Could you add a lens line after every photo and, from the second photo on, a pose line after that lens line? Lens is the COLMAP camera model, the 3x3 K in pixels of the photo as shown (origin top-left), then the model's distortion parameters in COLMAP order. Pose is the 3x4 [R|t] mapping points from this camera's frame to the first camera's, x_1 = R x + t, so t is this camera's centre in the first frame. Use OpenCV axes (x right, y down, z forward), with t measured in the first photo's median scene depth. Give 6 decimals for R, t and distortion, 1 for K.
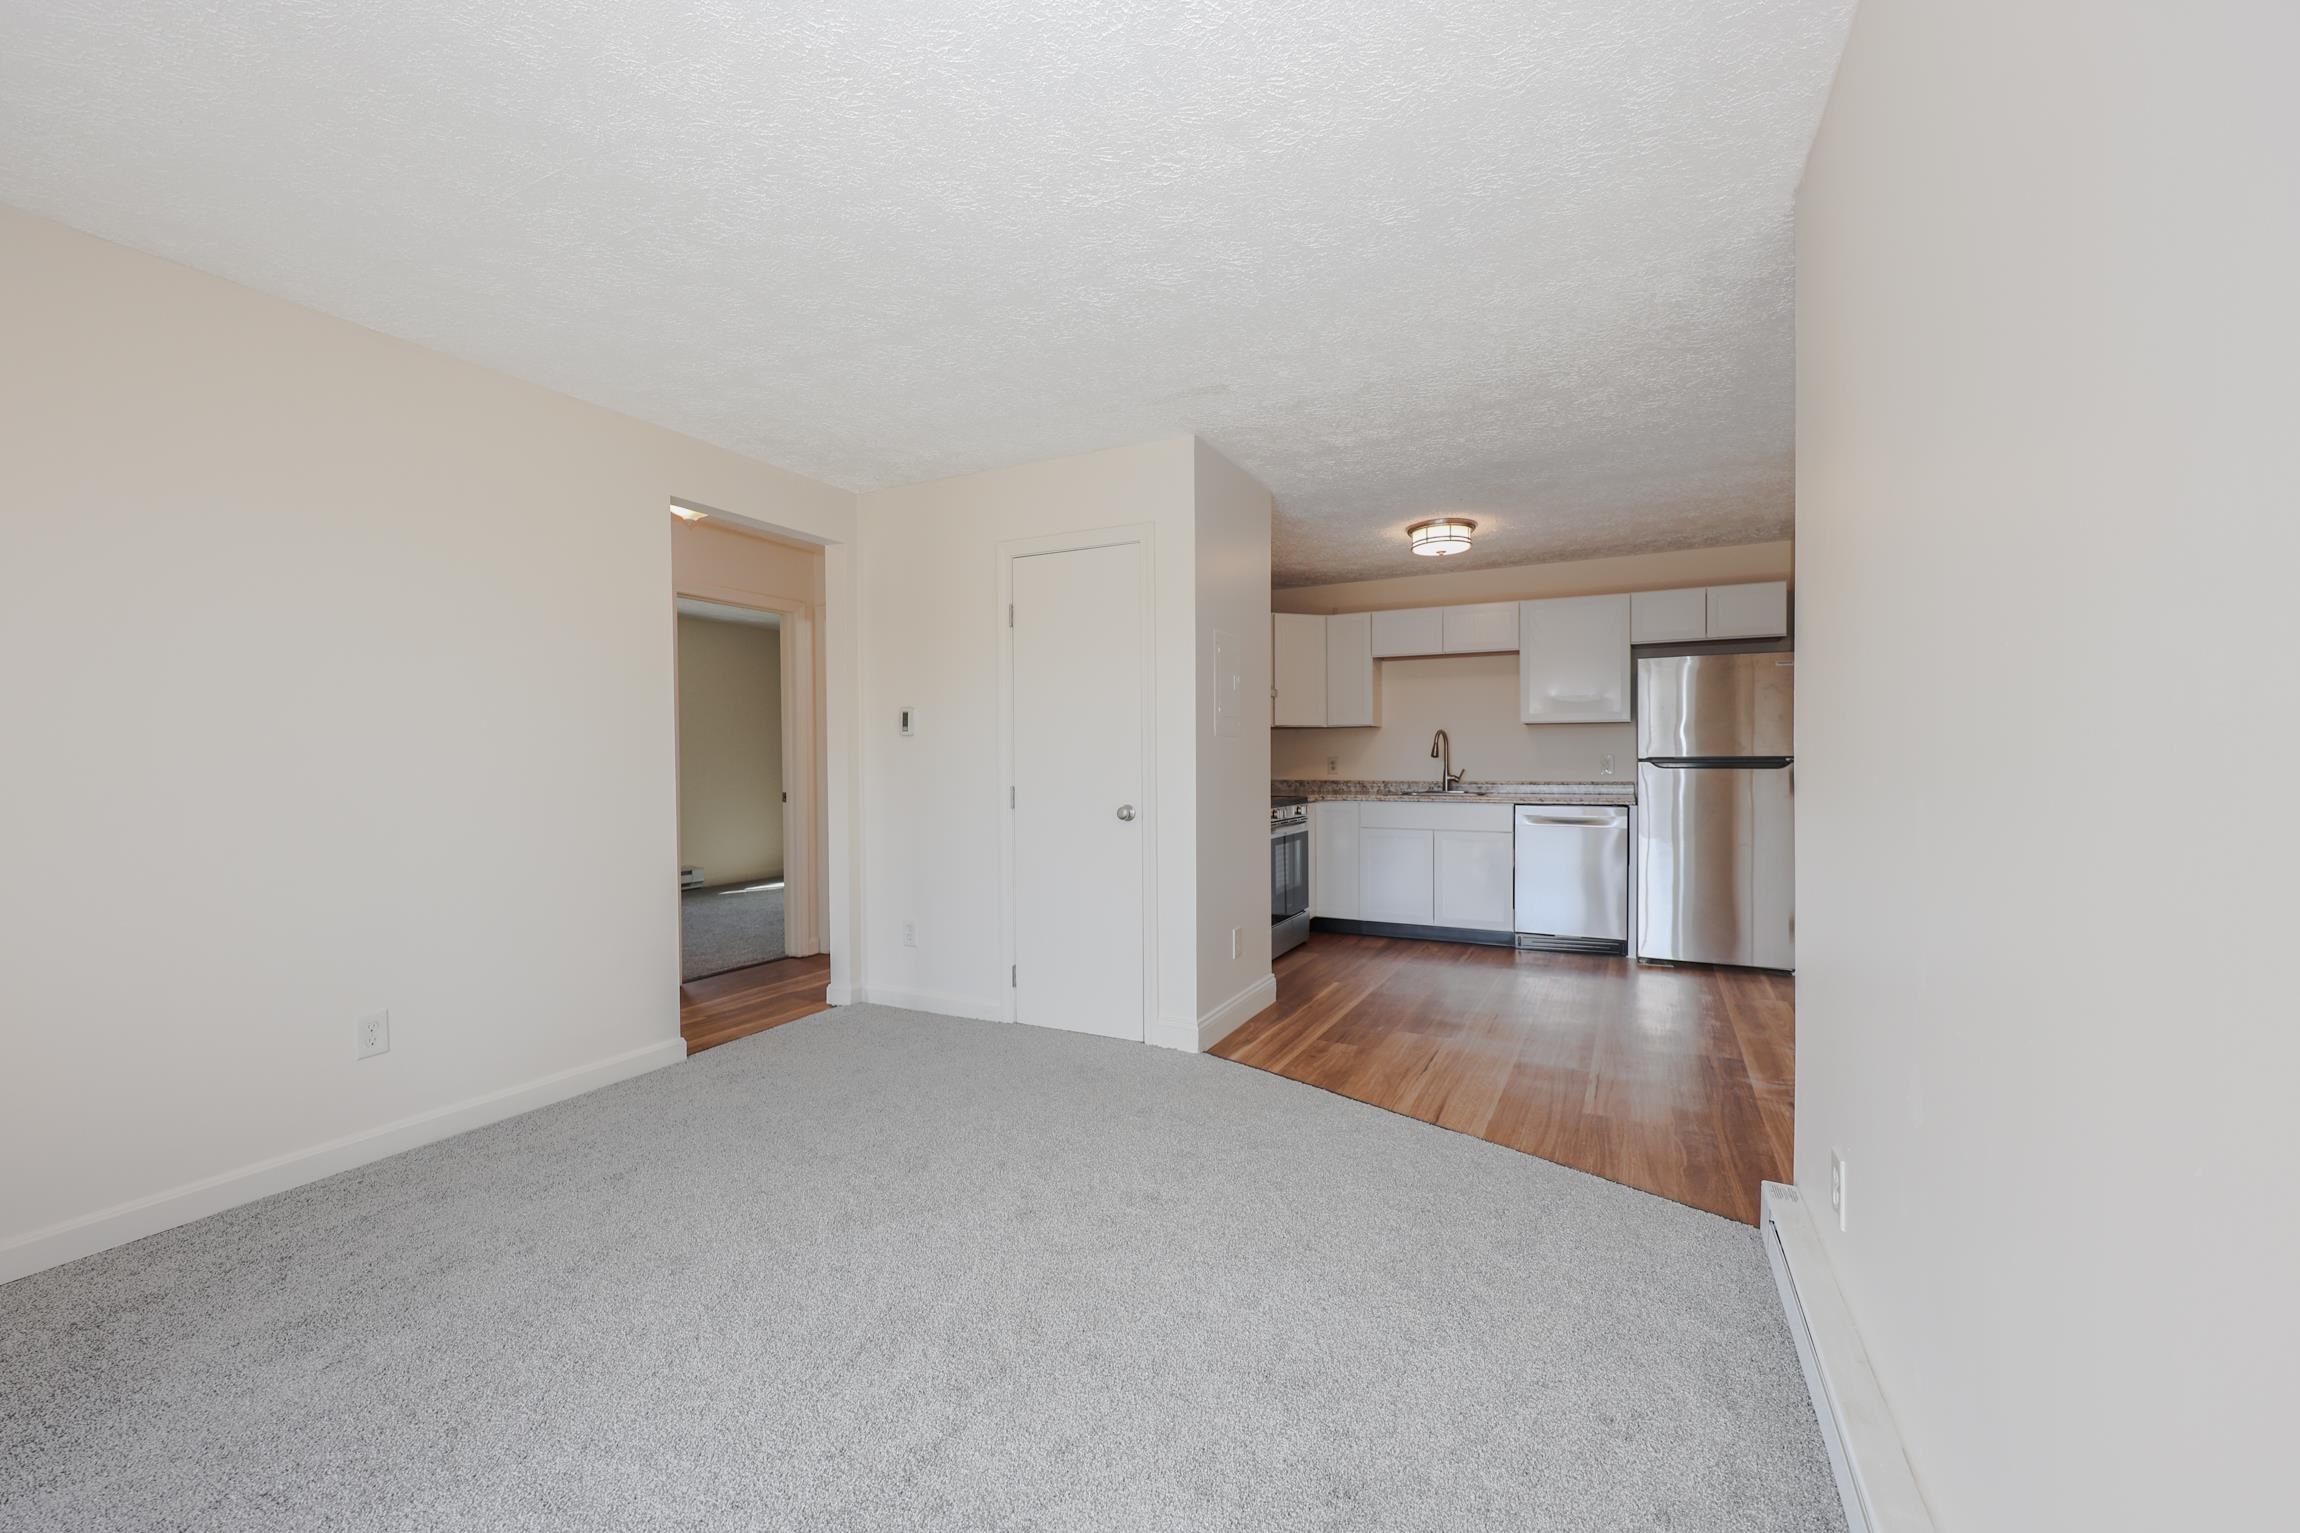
lens RADIAL K [[941.7, 0, 1145.1], [0, 941.7, 765.8], [0, 0, 1]] dist [0.013869, 0.000042]
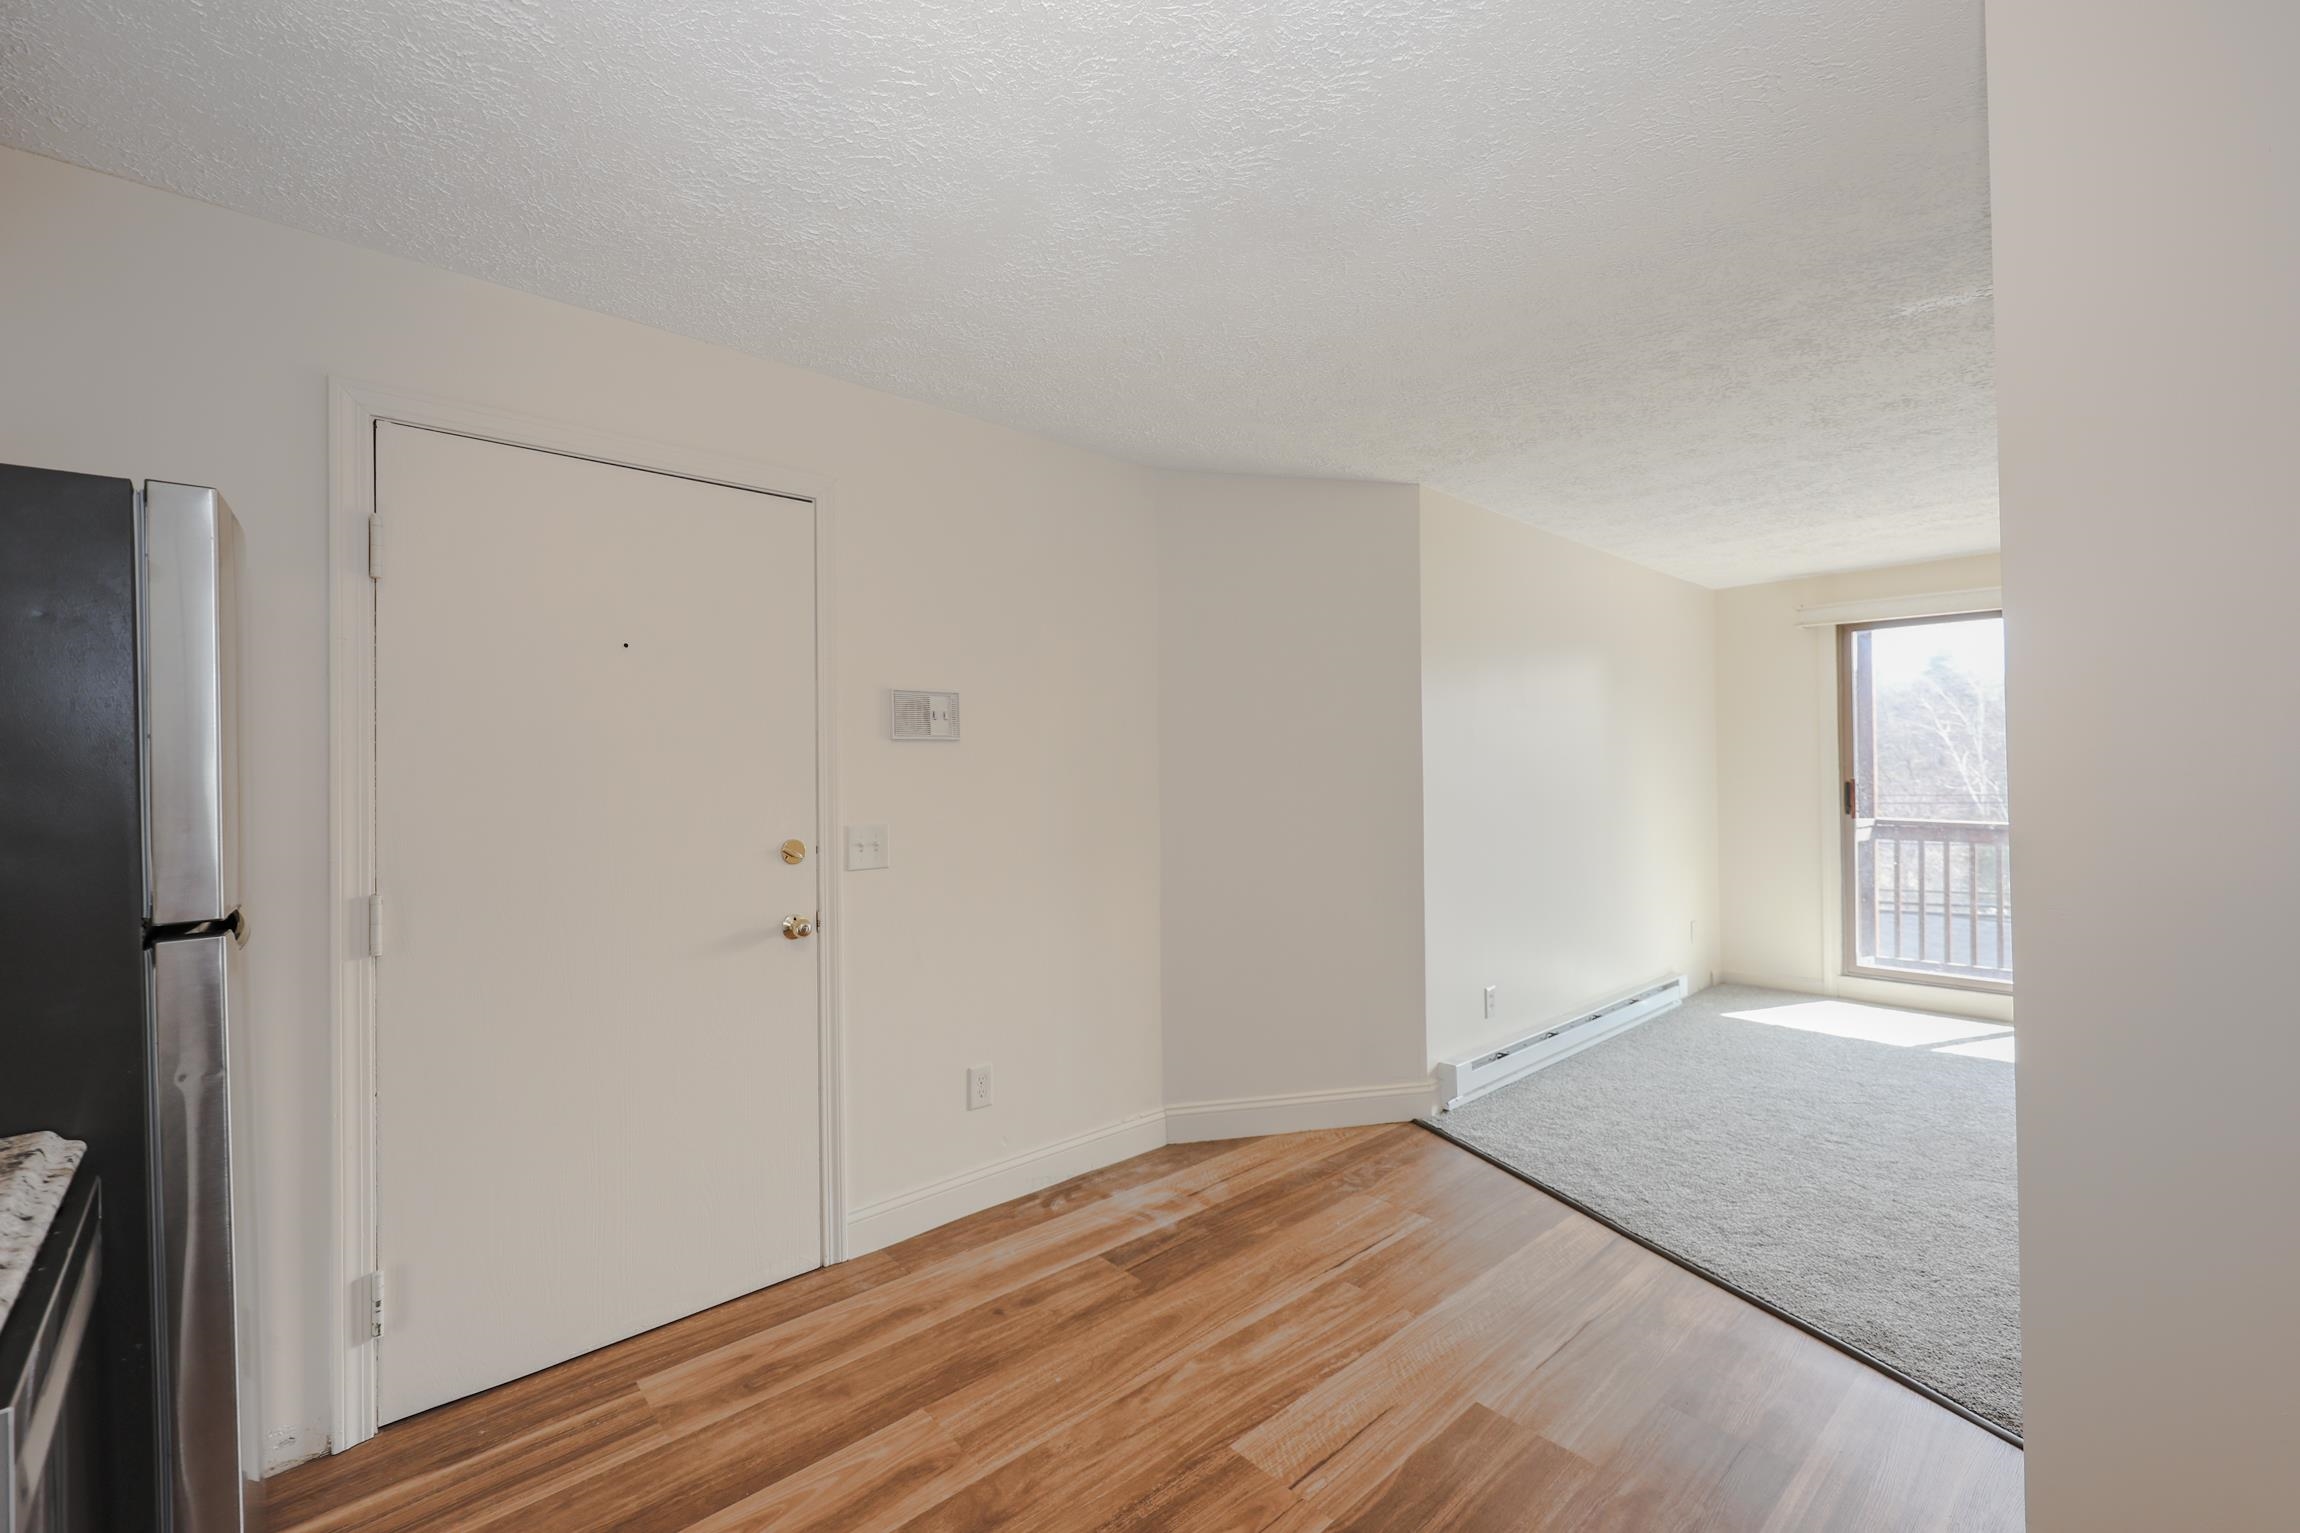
lens RADIAL K [[963.4, 0, 1153.2], [0, 963.4, 770.3], [0, 0, 1]] dist [0.002995, 0.001062]
pose [[-0.937214, 0.021319, 0.348104, 0.215223], [0.022106, 0.999754, -0.001712, -0.036789], [-0.348055, 0.006091, -0.937454, 1.097456]]
